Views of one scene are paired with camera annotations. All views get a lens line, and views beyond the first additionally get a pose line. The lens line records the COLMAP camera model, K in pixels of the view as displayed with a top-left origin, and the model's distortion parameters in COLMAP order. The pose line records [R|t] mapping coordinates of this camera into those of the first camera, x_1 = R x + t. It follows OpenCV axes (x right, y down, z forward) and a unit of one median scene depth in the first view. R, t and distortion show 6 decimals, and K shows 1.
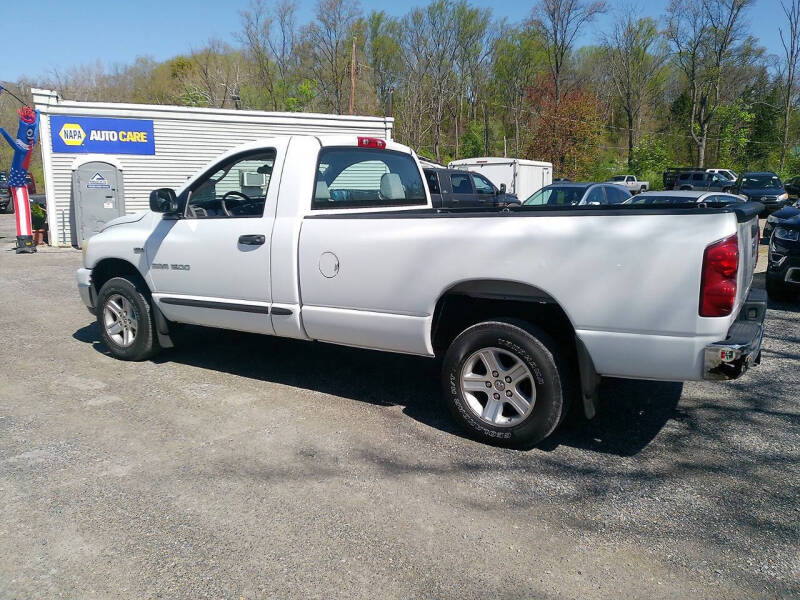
lens RADIAL K [[612.0, 0, 400.0], [0, 612.0, 300.0], [0, 0, 1]] dist [0.087416, -0.138463]
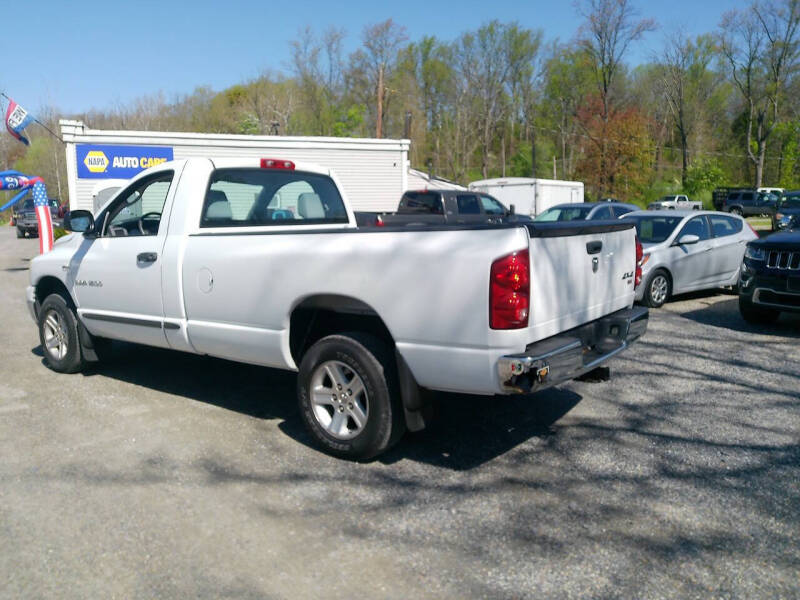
lens RADIAL K [[621.4, 0, 400.0], [0, 621.4, 300.0], [0, 0, 1]] dist [0.073247, -0.145642]
pose [[0.996223, 0.004243, -0.086728, 0.249556], [-0.007491, 0.999282, -0.037151, 0.010197], [0.086508, 0.037661, 0.995539, -0.018240]]
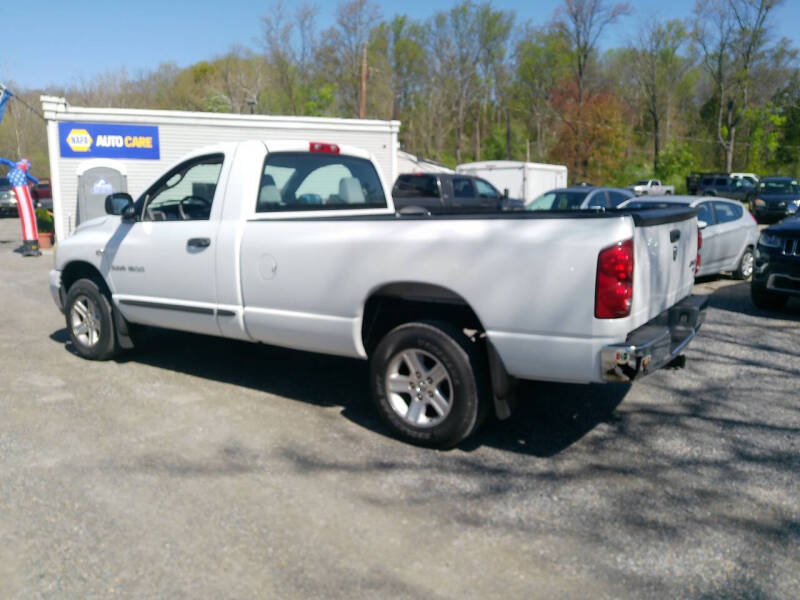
lens RADIAL K [[624.8, 0, 400.0], [0, 624.8, 300.0], [0, 0, 1]] dist [0.066229, -0.139180]
pose [[0.999287, 0.007036, -0.037087, 0.118283], [-0.007414, 0.999922, -0.010056, 0.005069], [0.037013, 0.010323, 0.999261, -0.025837]]
